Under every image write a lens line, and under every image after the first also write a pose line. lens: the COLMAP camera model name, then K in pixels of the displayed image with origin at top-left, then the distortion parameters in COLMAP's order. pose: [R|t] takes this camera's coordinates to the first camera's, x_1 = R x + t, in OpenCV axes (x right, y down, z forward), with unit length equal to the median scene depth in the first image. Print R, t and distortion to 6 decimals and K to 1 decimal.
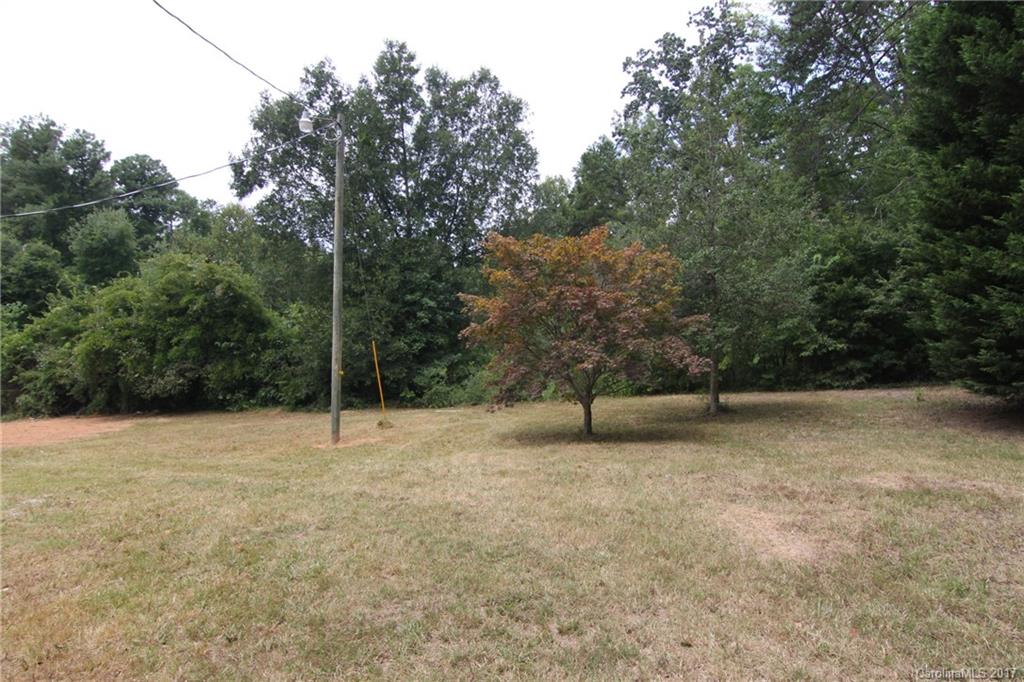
lens RADIAL K [[525.0, 0, 509.7], [0, 525.0, 336.2], [0, 0, 1]] dist [-0.009135, -0.007879]
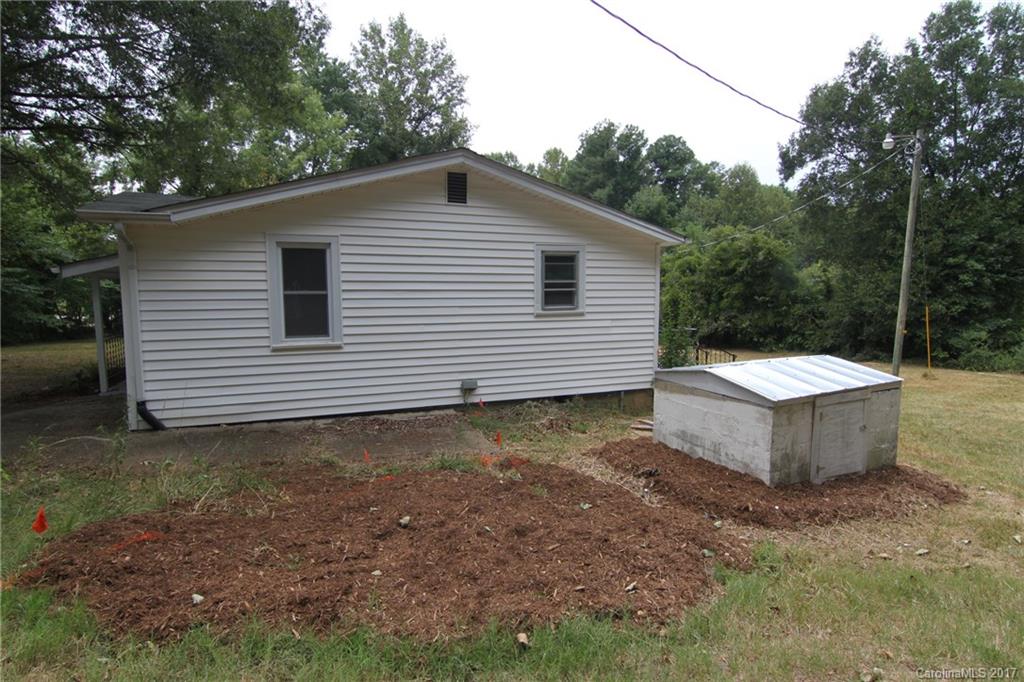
lens RADIAL K [[525.0, 0, 515.1], [0, 525.0, 334.5], [0, 0, 1]] dist [-0.009135, -0.007879]
pose [[0.675473, 0.090155, -0.731853, -0.011903], [-0.014637, 0.993942, 0.108931, -0.027631], [0.737239, -0.062868, 0.672700, -0.306375]]
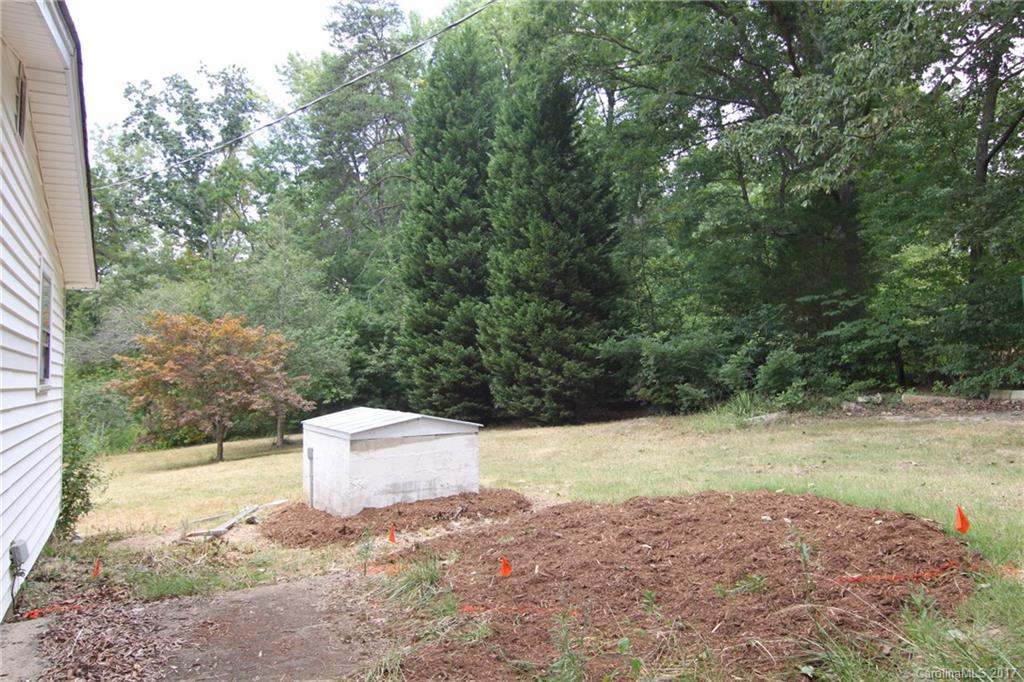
lens RADIAL K [[649.9, 0, 512.5], [0, 649.9, 333.4], [0, 0, 1]] dist [-0.002014, -0.009525]
pose [[0.627748, 0.057976, 0.776254, -0.316860], [0.010036, 0.996537, -0.082544, 0.001021], [-0.778352, 0.059607, 0.624992, -0.303783]]
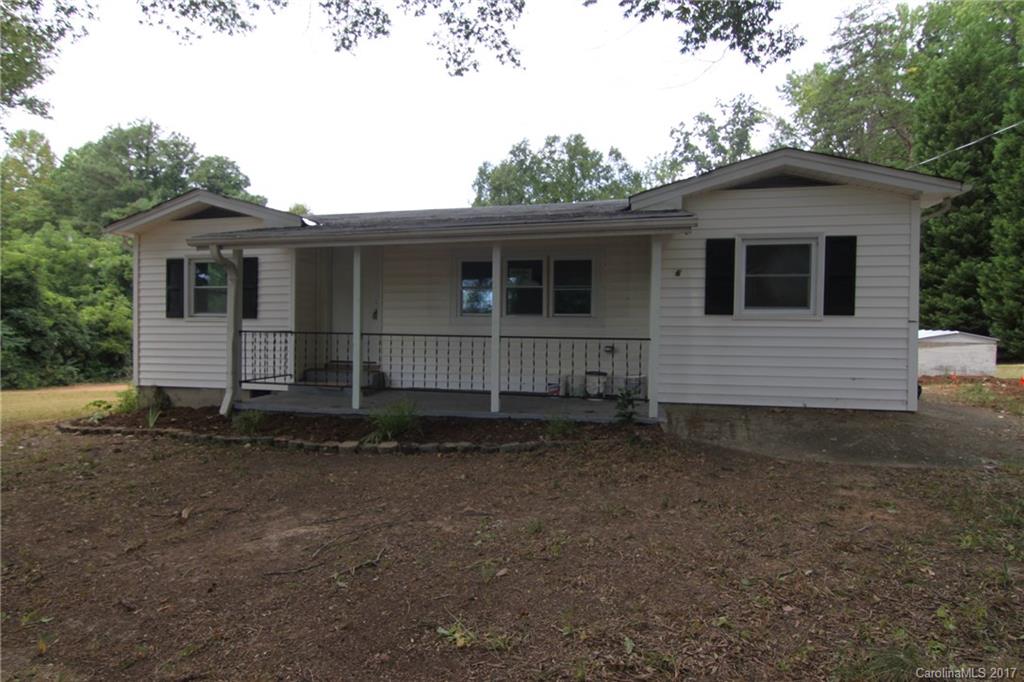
lens RADIAL K [[525.0, 0, 512.9], [0, 525.0, 333.8], [0, 0, 1]] dist [-0.009135, -0.007879]
pose [[0.990877, 0.026167, 0.132202, -0.551799], [-0.027108, 0.999618, 0.005325, 0.022952], [-0.132012, -0.008860, 0.991209, -0.478413]]
